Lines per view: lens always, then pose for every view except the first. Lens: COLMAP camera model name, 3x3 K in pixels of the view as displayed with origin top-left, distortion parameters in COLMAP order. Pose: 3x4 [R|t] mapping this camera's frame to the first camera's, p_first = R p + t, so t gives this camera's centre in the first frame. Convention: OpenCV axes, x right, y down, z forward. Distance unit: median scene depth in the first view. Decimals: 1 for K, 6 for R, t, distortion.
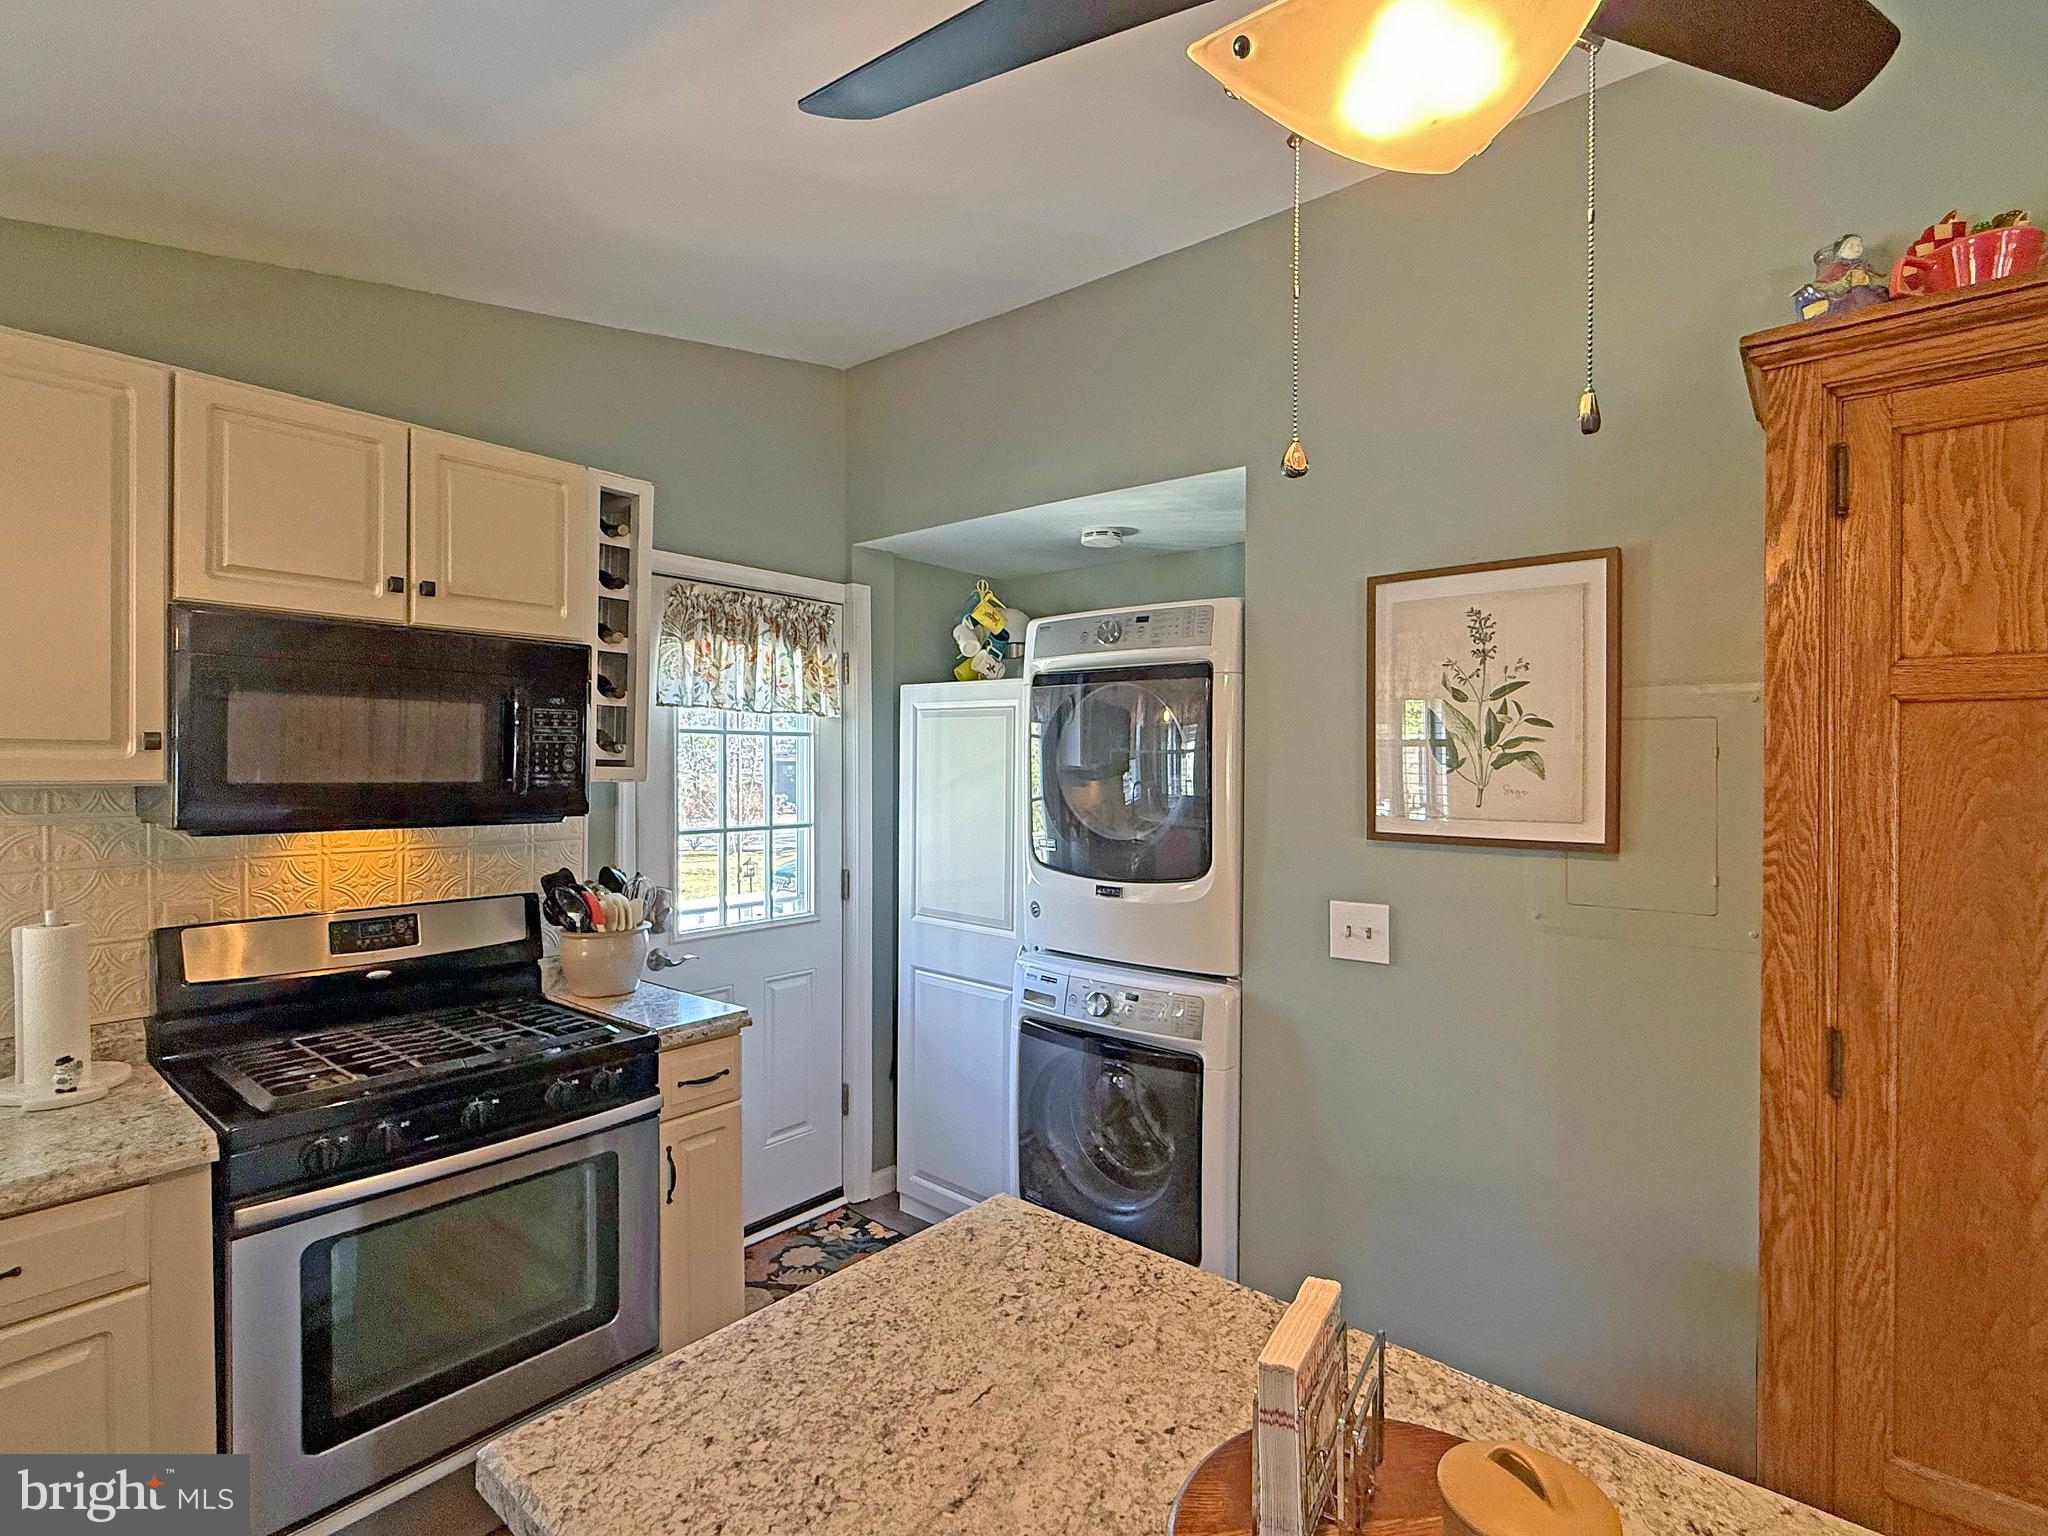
lens RADIAL K [[968.6, 0, 1020.2], [0, 968.6, 767.1], [0, 0, 1]] dist [-0.005740, -0.000230]
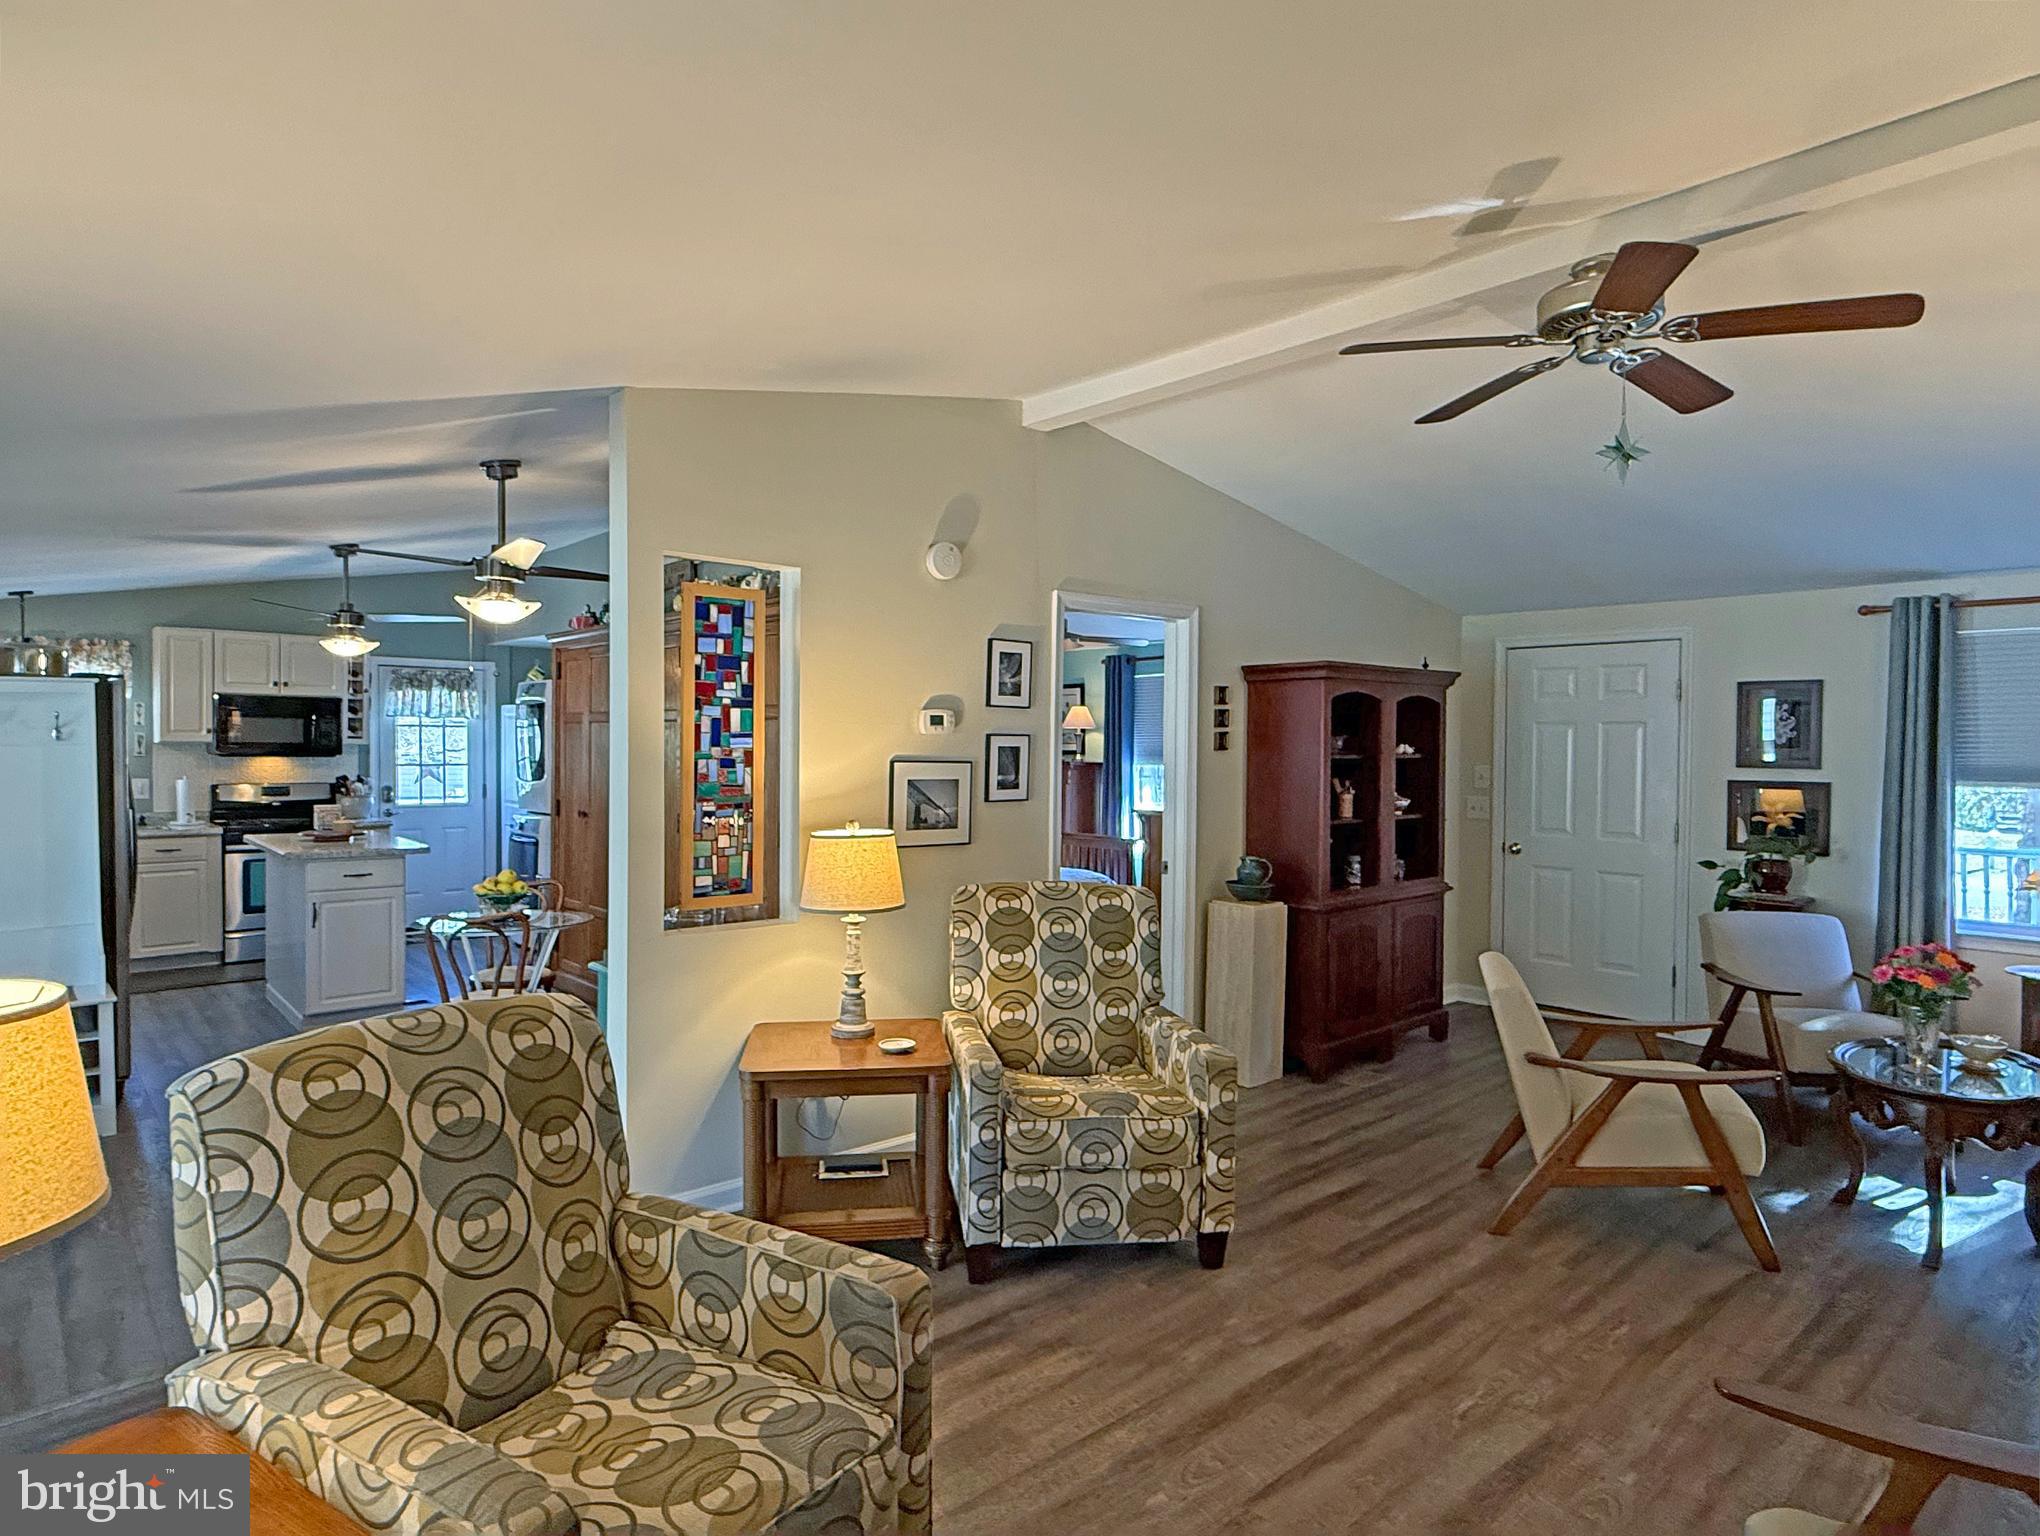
lens RADIAL K [[1153.9, 0, 1018.0], [0, 1153.9, 762.0], [0, 0, 1]] dist [-0.000004, -0.000625]
pose [[0.988637, 0.002872, -0.150295, 2.103293], [-0.001781, 0.999971, 0.007393, 0.041600], [0.150312, -0.007041, 0.988614, -2.161909]]
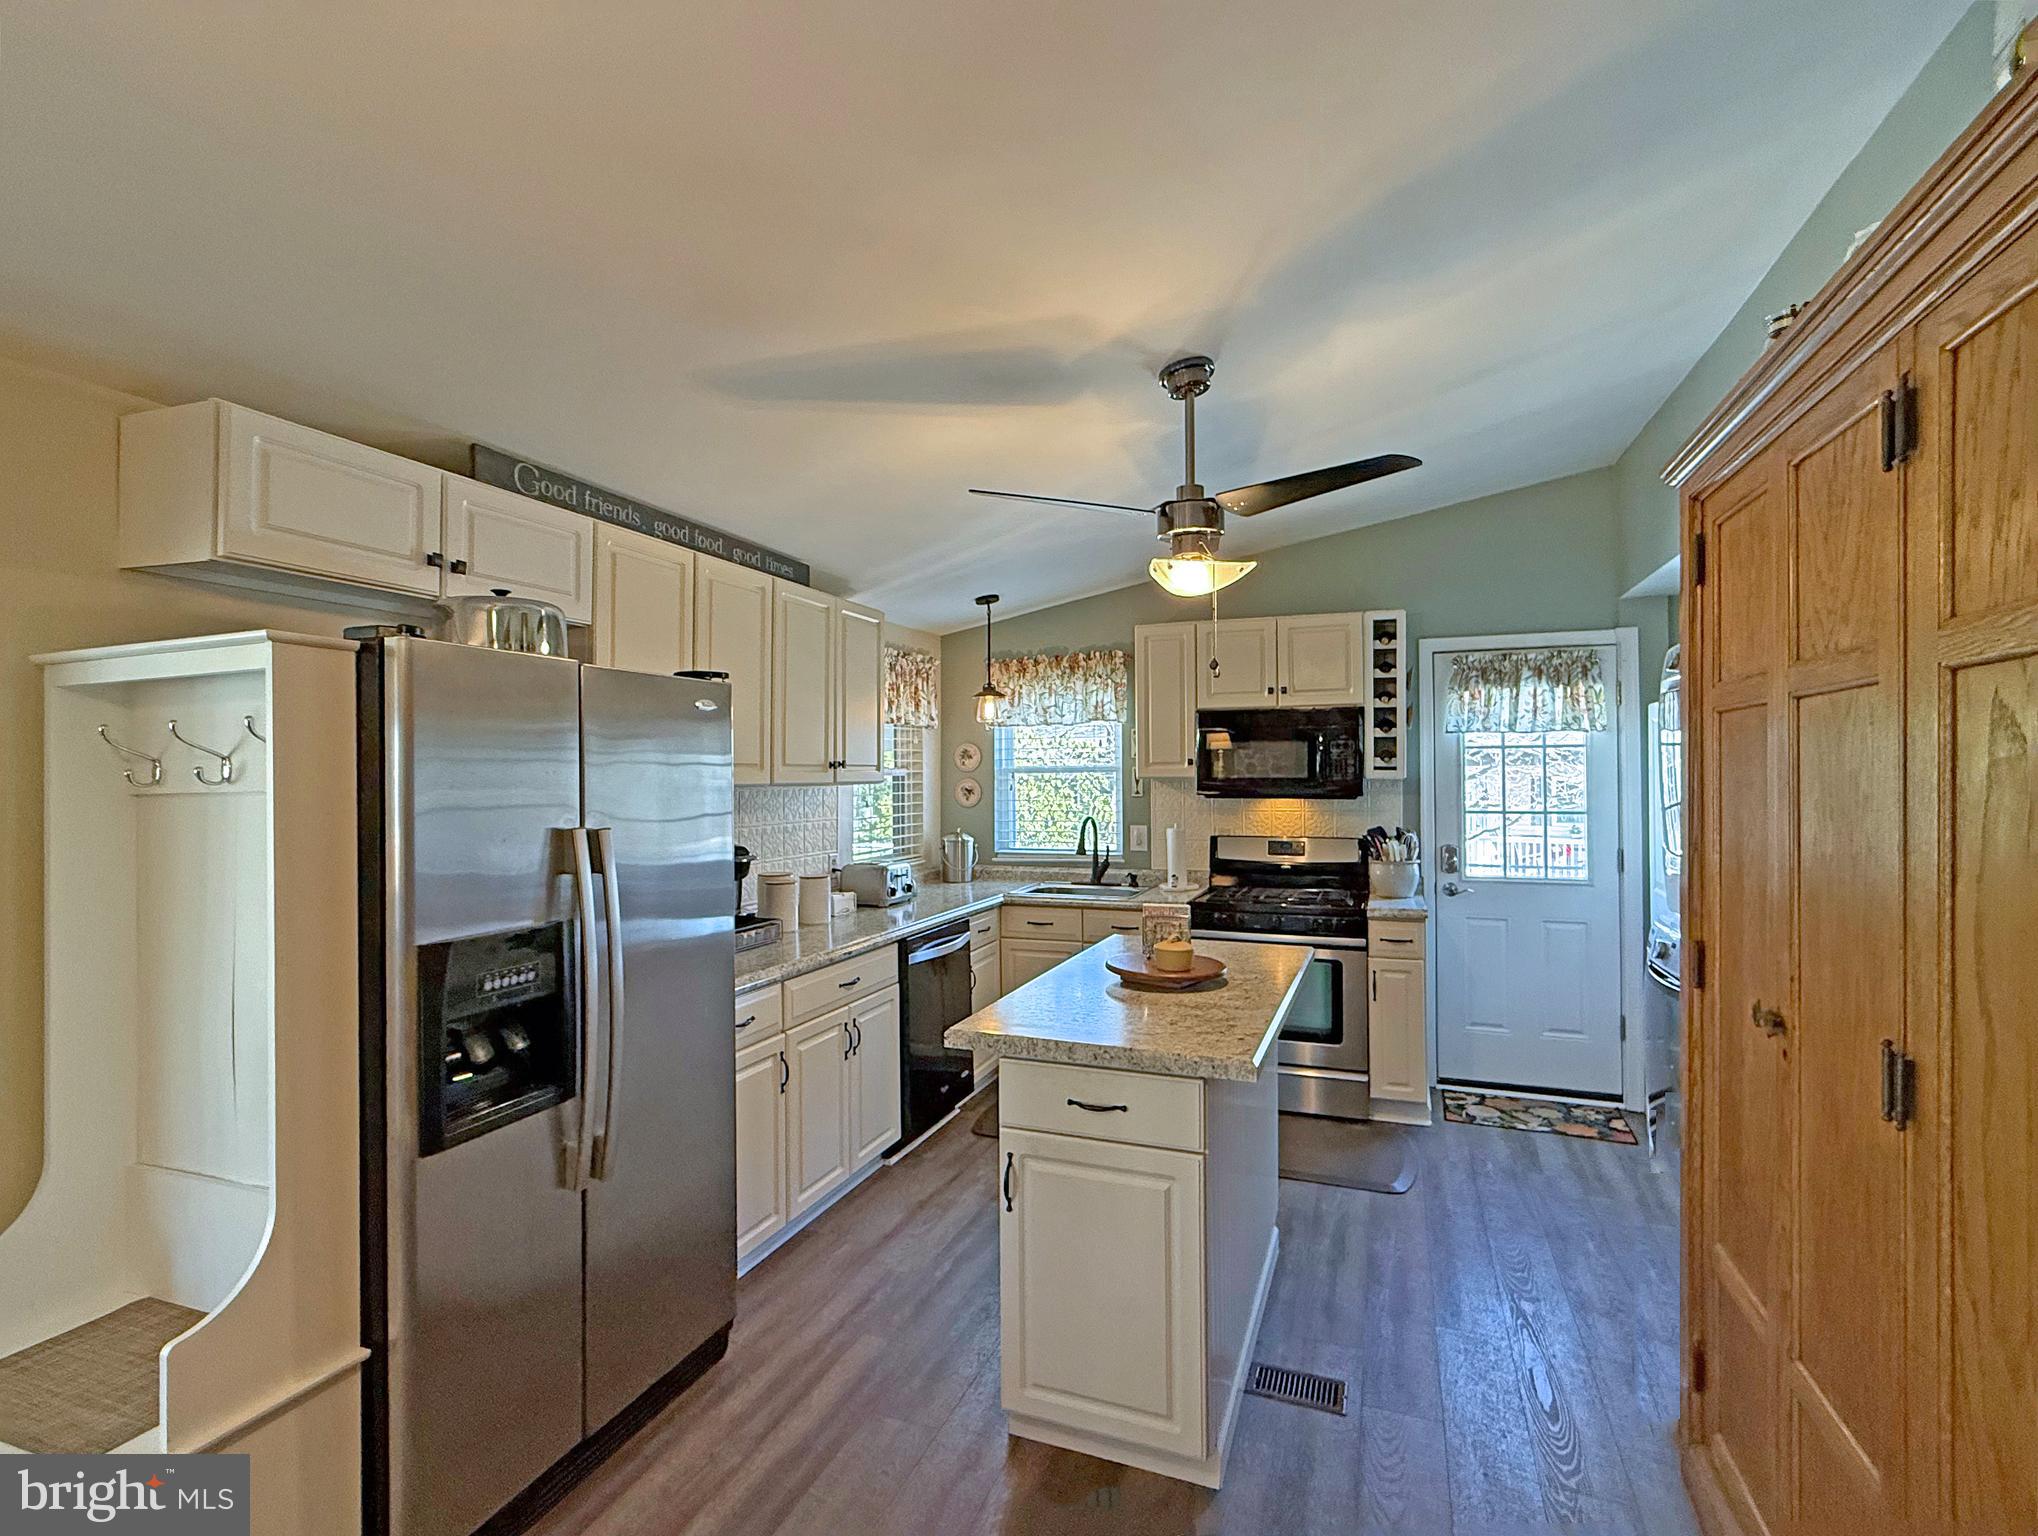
lens RADIAL K [[963.9, 0, 1014.3], [0, 963.9, 774.8], [0, 0, 1]] dist [-0.005740, -0.000230]
pose [[0.316011, -0.007470, -0.948726, 1.097548], [0.002153, 0.999972, -0.007157, 0.020291], [0.948753, 0.000219, 0.316018, -0.240710]]
